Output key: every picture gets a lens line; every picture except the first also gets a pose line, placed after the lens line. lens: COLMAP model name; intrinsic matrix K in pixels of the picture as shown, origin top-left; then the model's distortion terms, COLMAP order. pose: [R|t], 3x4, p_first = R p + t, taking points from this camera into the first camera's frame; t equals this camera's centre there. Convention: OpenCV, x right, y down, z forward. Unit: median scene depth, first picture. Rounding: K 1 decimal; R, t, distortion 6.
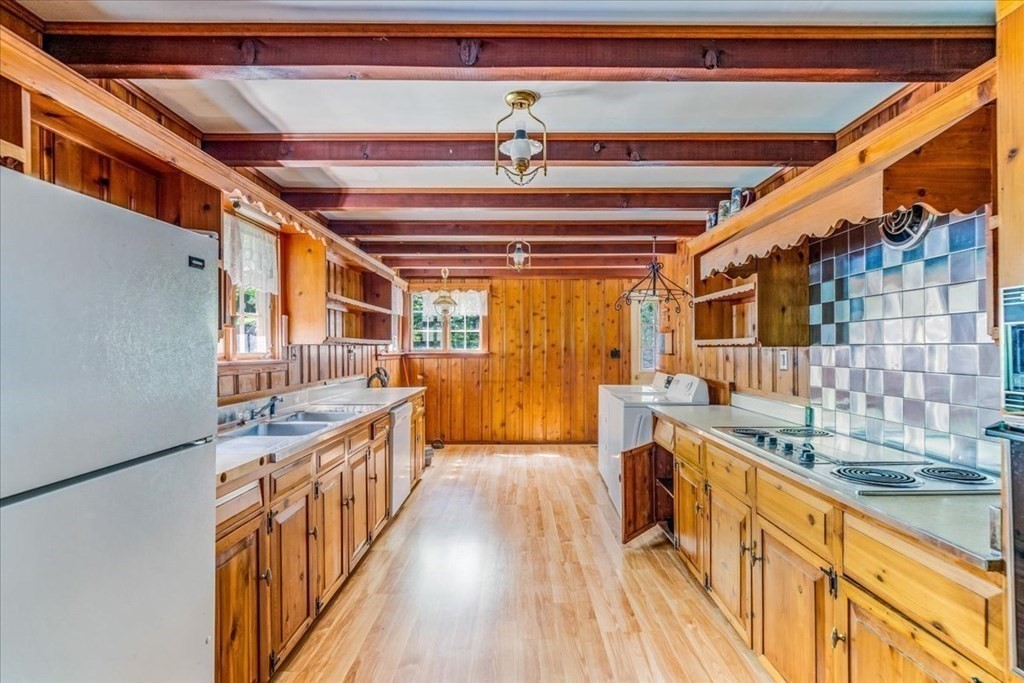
lens RADIAL K [[483.9, 0, 513.2], [0, 483.9, 355.7], [0, 0, 1]] dist [0.018390, -0.000406]
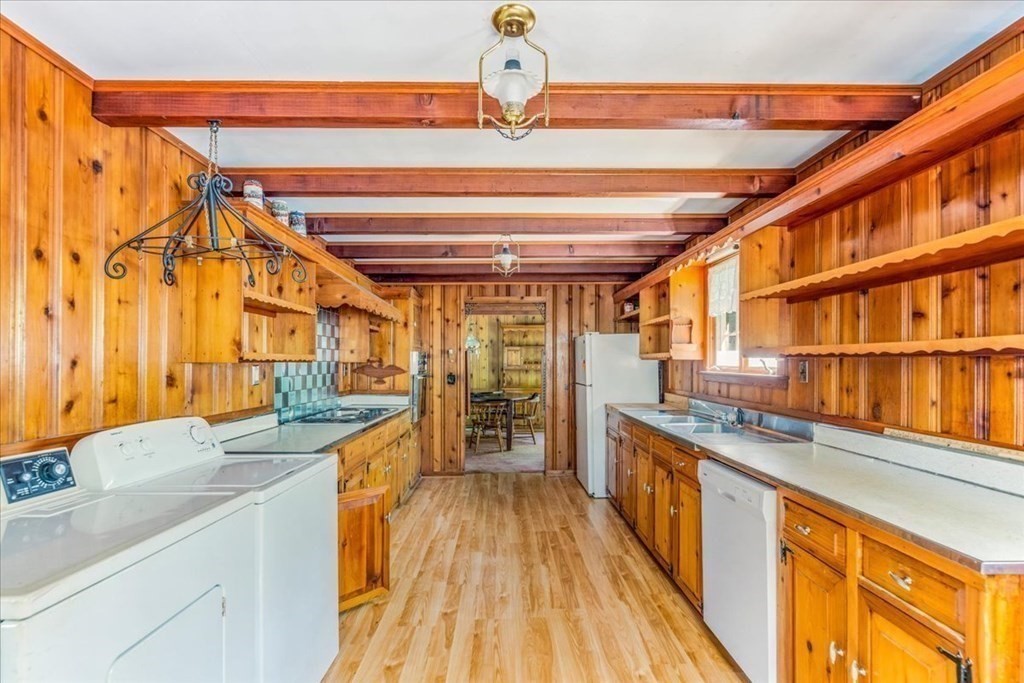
lens RADIAL K [[483.9, 0, 513.2], [0, 483.9, 355.7], [0, 0, 1]] dist [0.018390, -0.000406]
pose [[-0.999460, 0.001969, -0.032813, 0.037472], [0.001864, 0.999993, 0.003229, -0.035474], [0.032819, 0.003166, -0.999456, 2.099539]]
